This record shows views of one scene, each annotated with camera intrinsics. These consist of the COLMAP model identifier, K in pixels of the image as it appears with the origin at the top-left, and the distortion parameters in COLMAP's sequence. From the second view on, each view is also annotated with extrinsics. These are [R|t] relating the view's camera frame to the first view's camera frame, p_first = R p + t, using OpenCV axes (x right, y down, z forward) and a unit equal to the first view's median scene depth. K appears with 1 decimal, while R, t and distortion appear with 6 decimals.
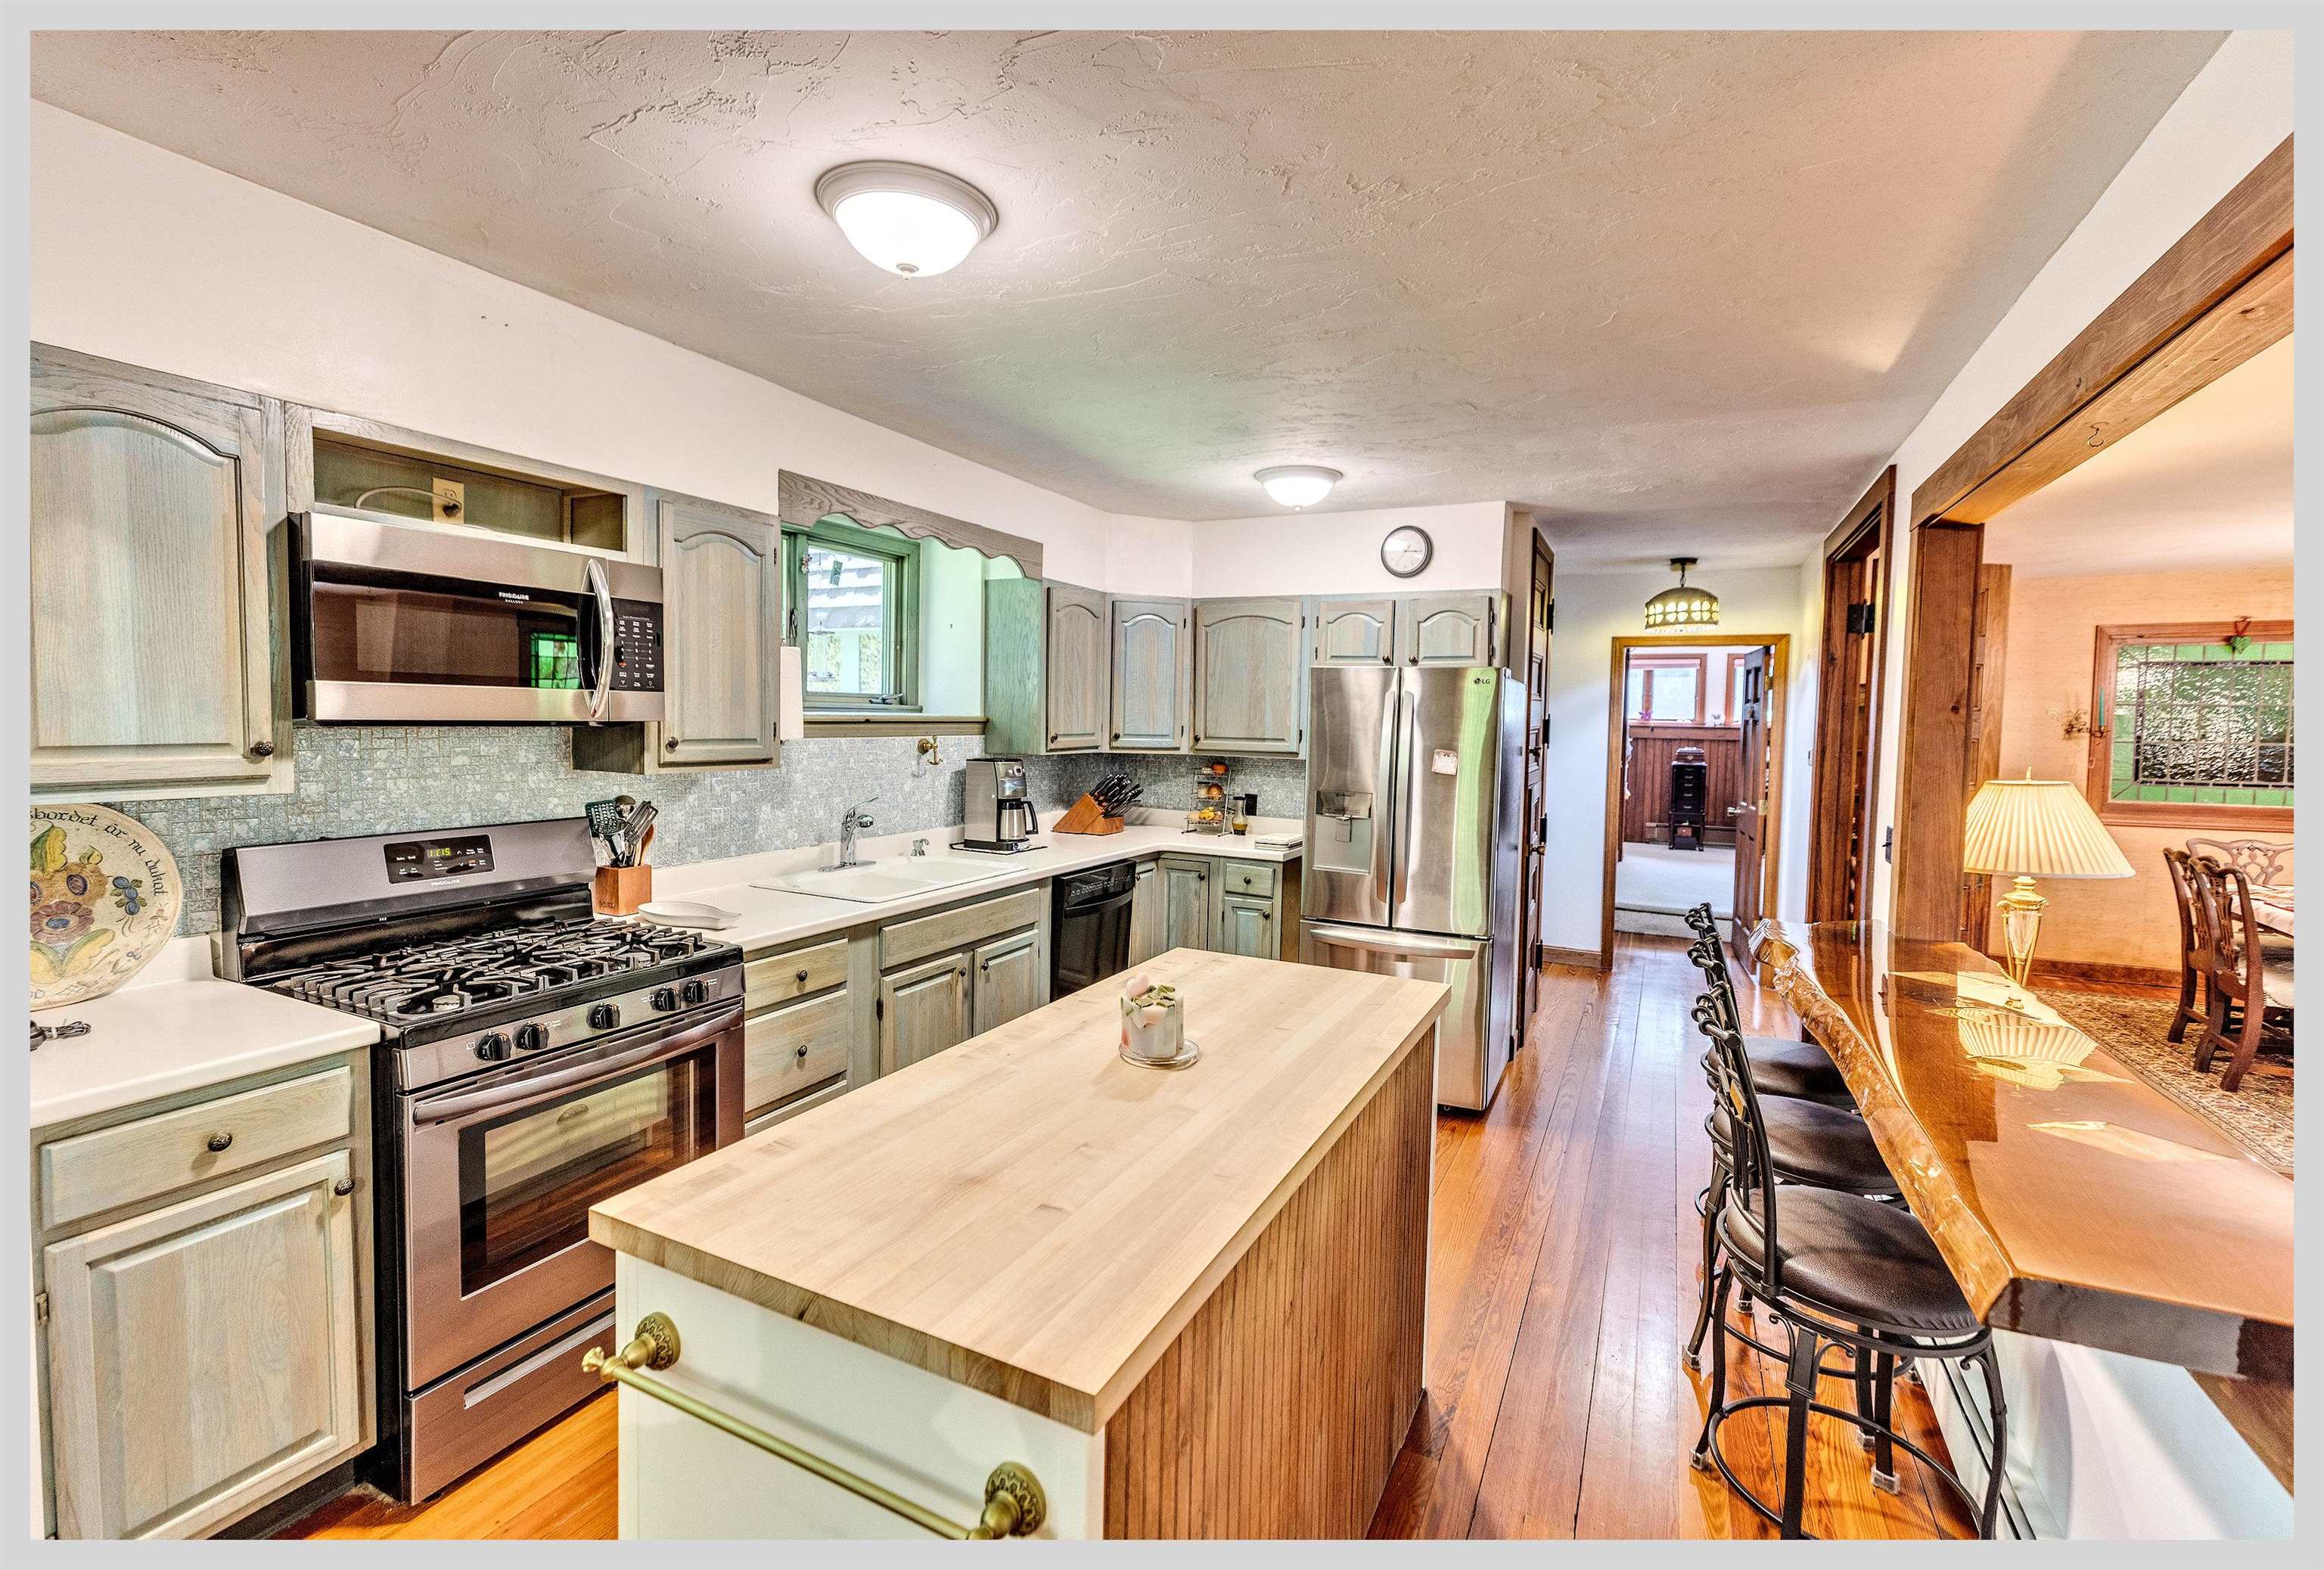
lens RADIAL K [[1025.7, 0, 1162.0], [0, 1025.7, 785.0], [0, 0, 1]] dist [0.005027, 0.000084]
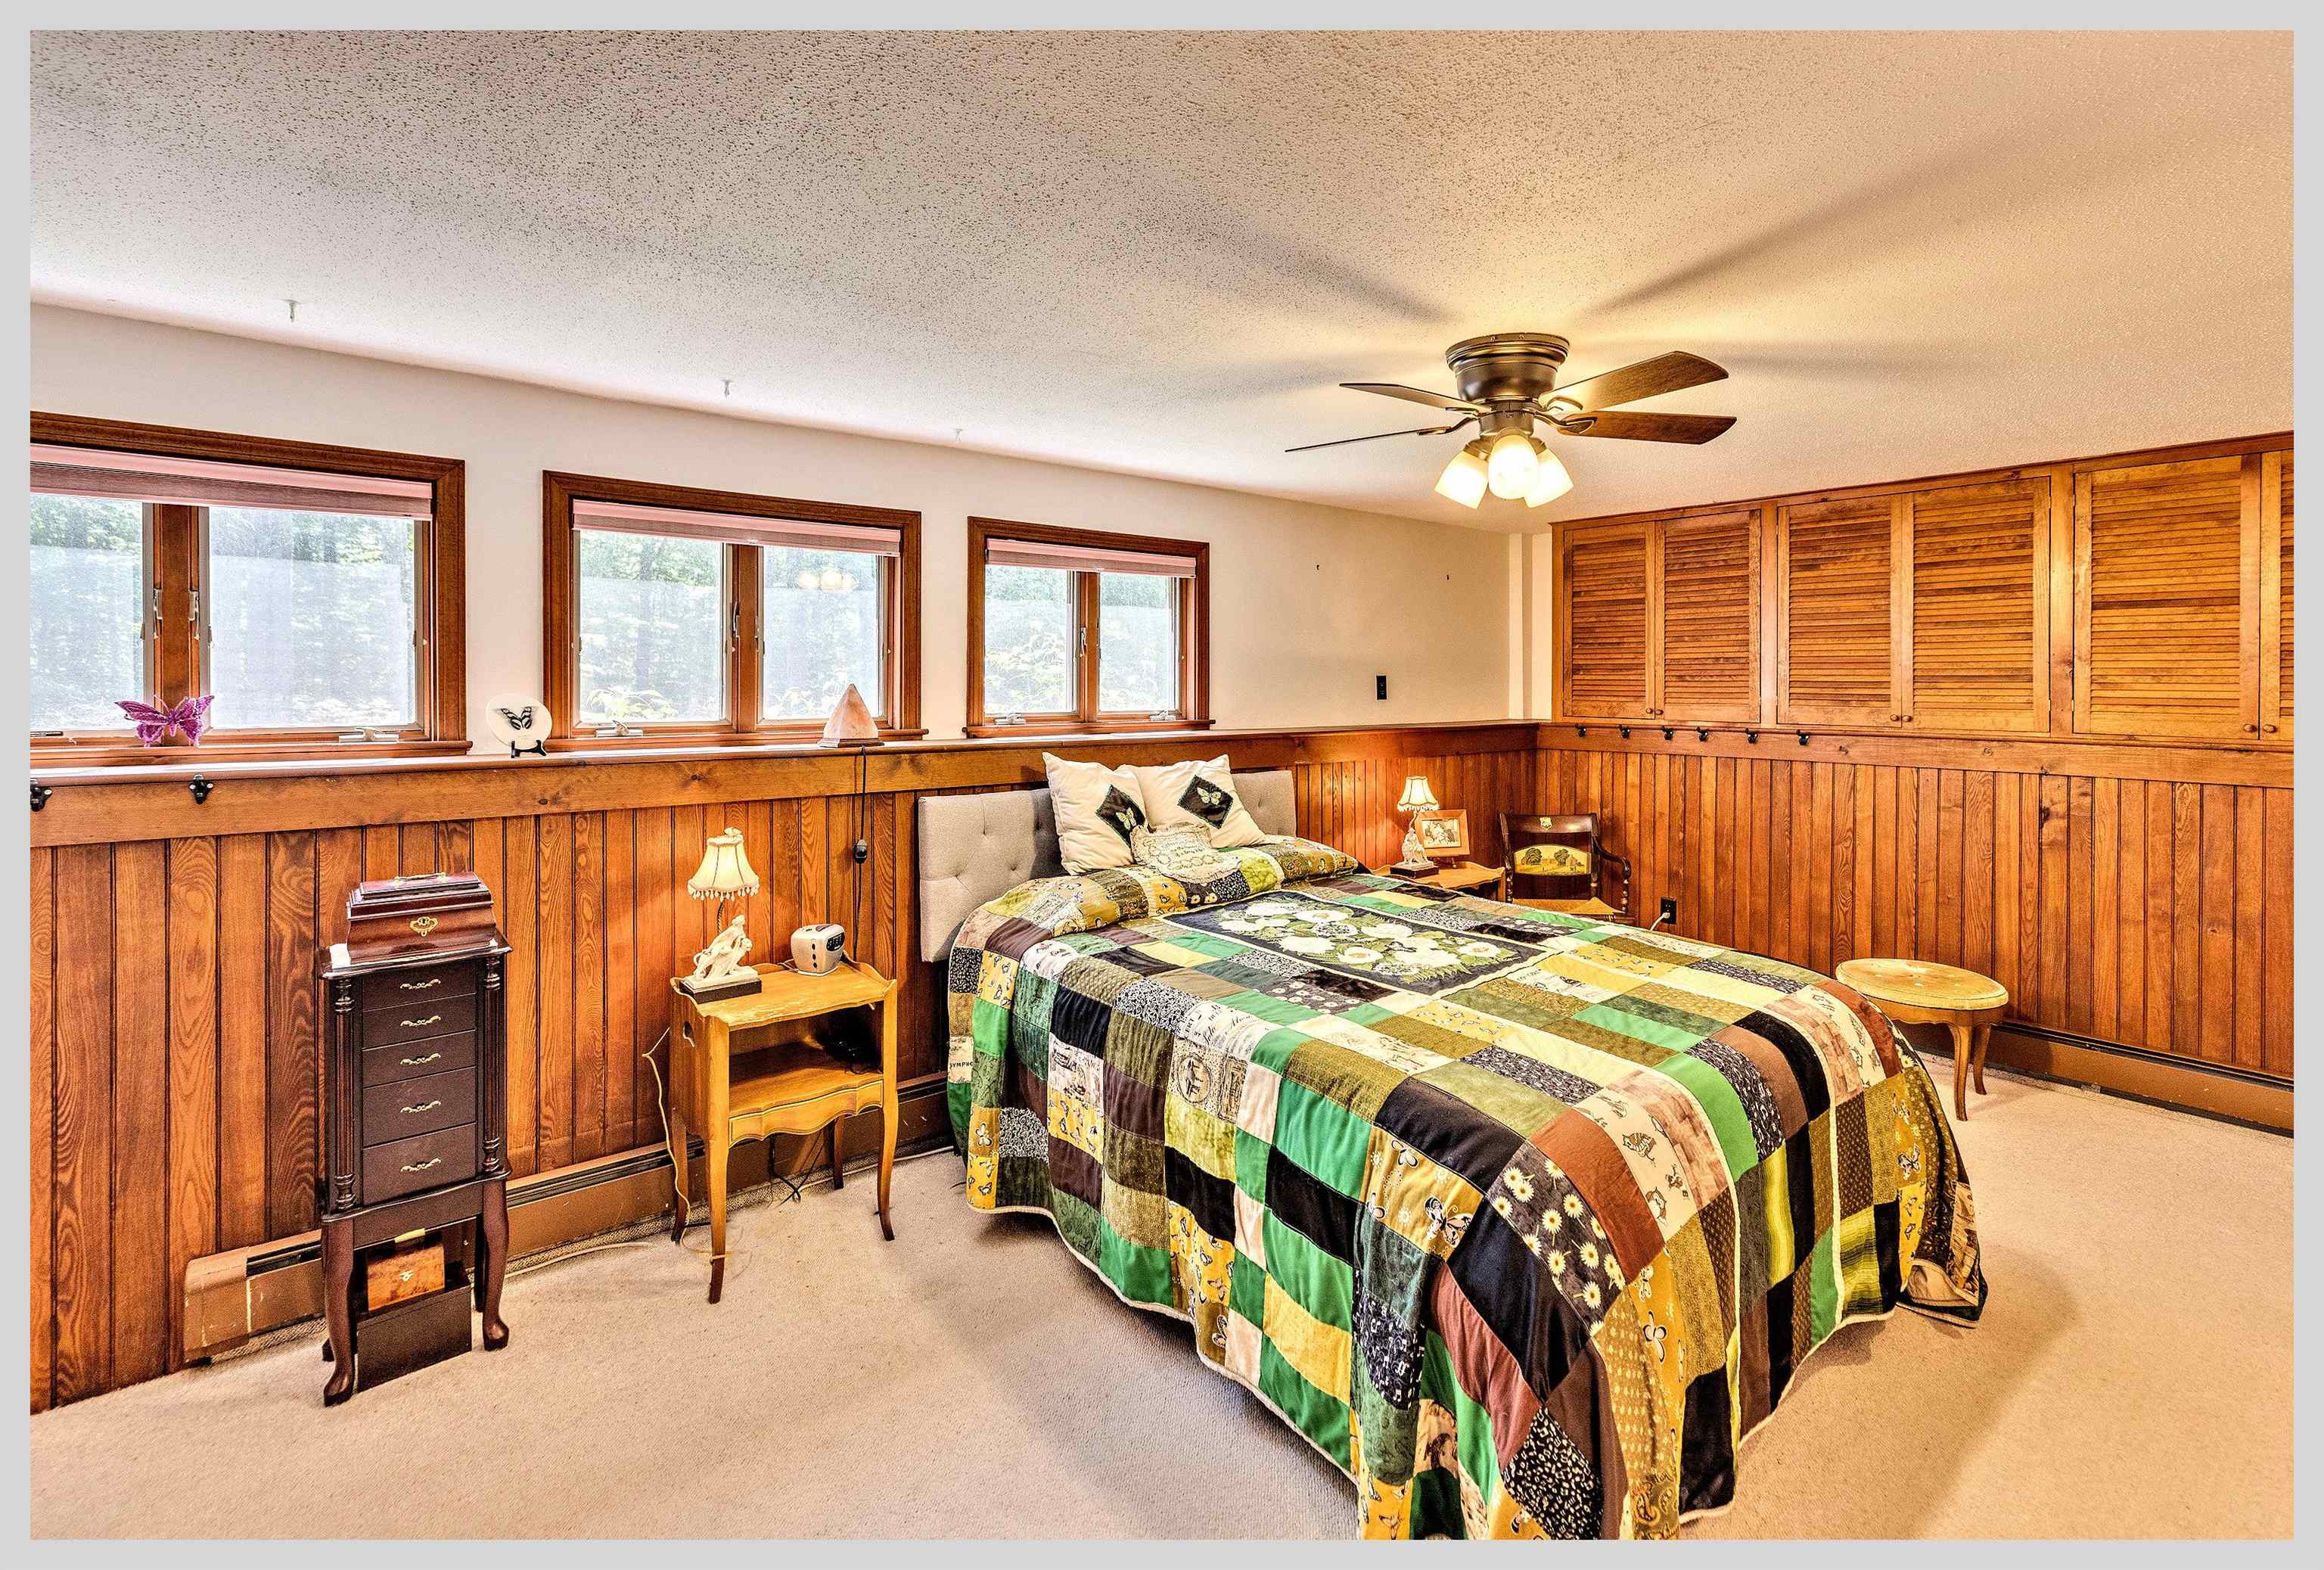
lens RADIAL K [[1066.3, 0, 1161.7], [0, 1066.3, 678.2], [0, 0, 1]] dist [0.000961, 0.000007]
pose [[0.410146, -0.008117, 0.911984, 0.365093], [0.055090, 0.998355, -0.015890, -0.063431], [-0.910354, 0.056759, 0.409919, 0.744982]]
